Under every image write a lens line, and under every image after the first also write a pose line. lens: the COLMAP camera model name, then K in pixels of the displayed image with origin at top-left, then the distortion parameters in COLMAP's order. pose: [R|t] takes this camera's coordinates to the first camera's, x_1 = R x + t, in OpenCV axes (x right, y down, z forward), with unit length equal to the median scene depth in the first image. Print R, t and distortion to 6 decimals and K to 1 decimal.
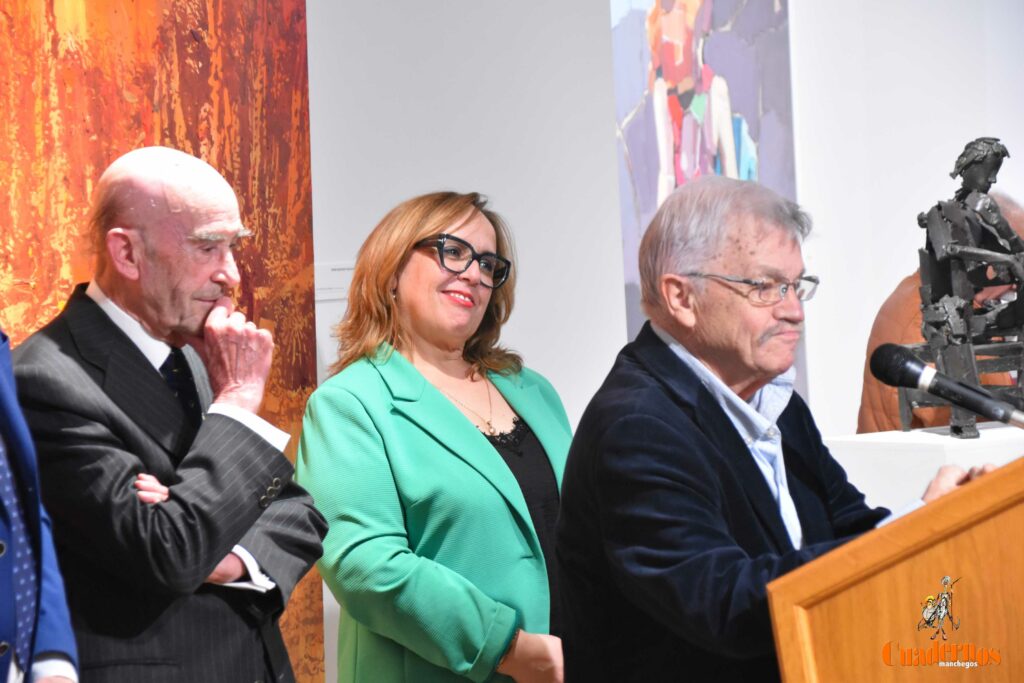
lens RADIAL K [[3539.6, 0, 513.0], [0, 3539.6, 339.9], [0, 0, 1]] dist [1.002440, 0.000000]
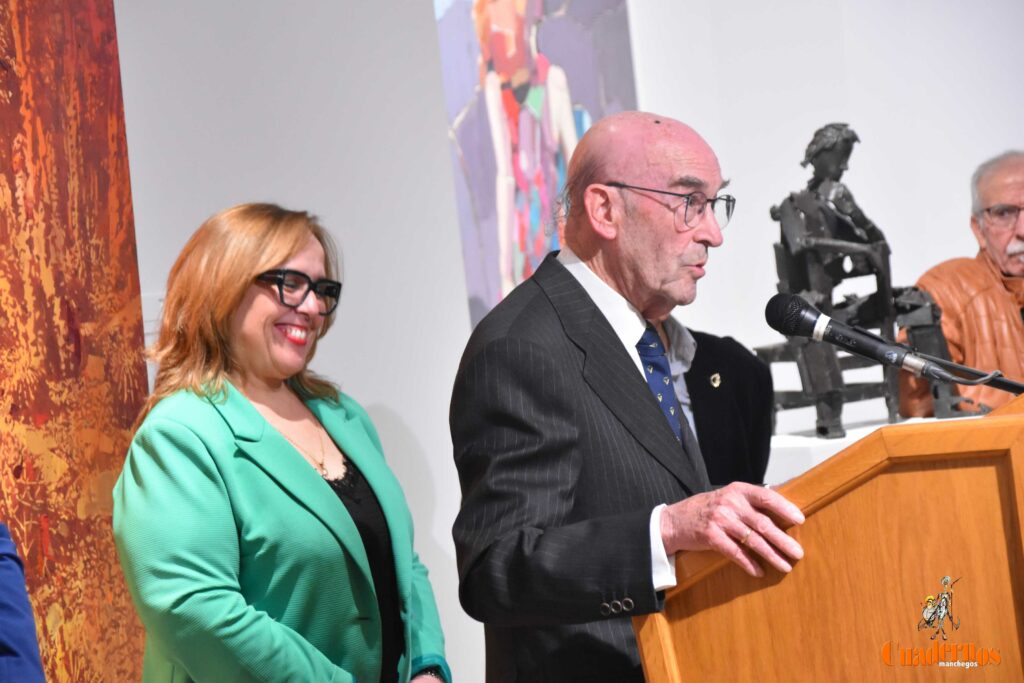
lens RADIAL K [[4296.1, 0, 505.1], [0, 4296.1, 322.6], [0, 0, 1]] dist [1.458812, 0.000000]
pose [[0.997483, -0.057974, 0.040834, -0.006985], [0.058417, 0.998245, -0.009750, 0.003116], [-0.040197, 0.012111, 0.999118, -0.173084]]
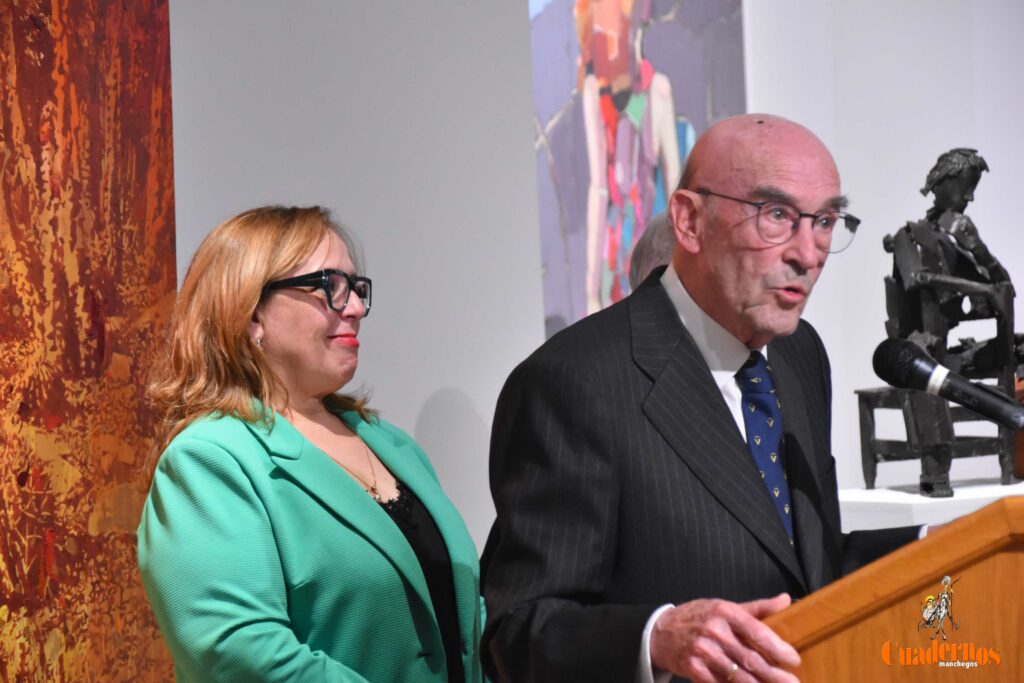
lens RADIAL K [[4296.1, 0, 531.9], [0, 4296.1, 331.3], [0, 0, 1]] dist [1.458812, 0.000000]
pose [[0.999709, 0.004424, 0.023715, 0.004764], [-0.004120, 0.999909, -0.012864, 0.001715], [-0.023770, 0.012763, 0.999636, -0.047329]]
